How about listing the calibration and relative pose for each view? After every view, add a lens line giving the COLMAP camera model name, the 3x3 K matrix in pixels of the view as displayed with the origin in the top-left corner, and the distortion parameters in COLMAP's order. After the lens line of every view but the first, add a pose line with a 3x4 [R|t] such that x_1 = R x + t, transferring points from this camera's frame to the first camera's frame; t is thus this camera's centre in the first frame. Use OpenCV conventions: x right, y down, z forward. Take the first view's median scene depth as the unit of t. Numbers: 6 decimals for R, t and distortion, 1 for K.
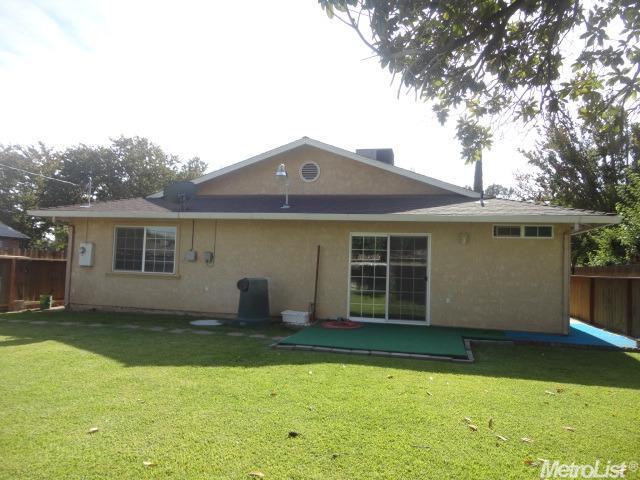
lens RADIAL K [[467.0, 0, 318.3], [0, 467.0, 240.5], [0, 0, 1]] dist [-0.003121, 0.005170]
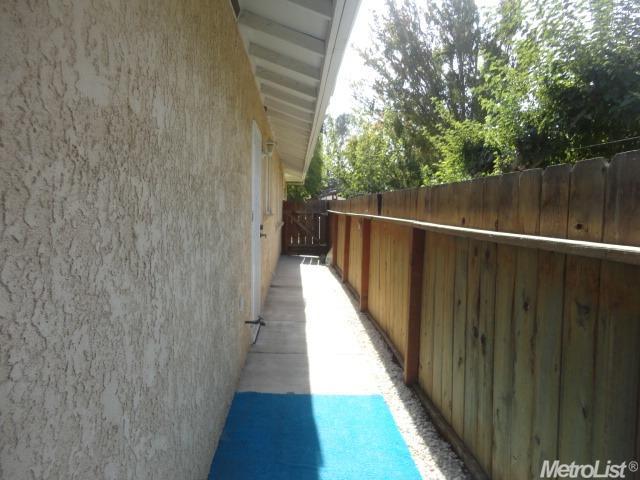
lens RADIAL K [[467.0, 0, 321.0], [0, 467.0, 240.0], [0, 0, 1]] dist [-0.003121, 0.005170]
pose [[0.957970, -0.037991, 0.284343, 0.162443], [-0.000660, 0.990898, 0.134615, 0.017491], [-0.286869, -0.129145, 0.949225, 0.269949]]
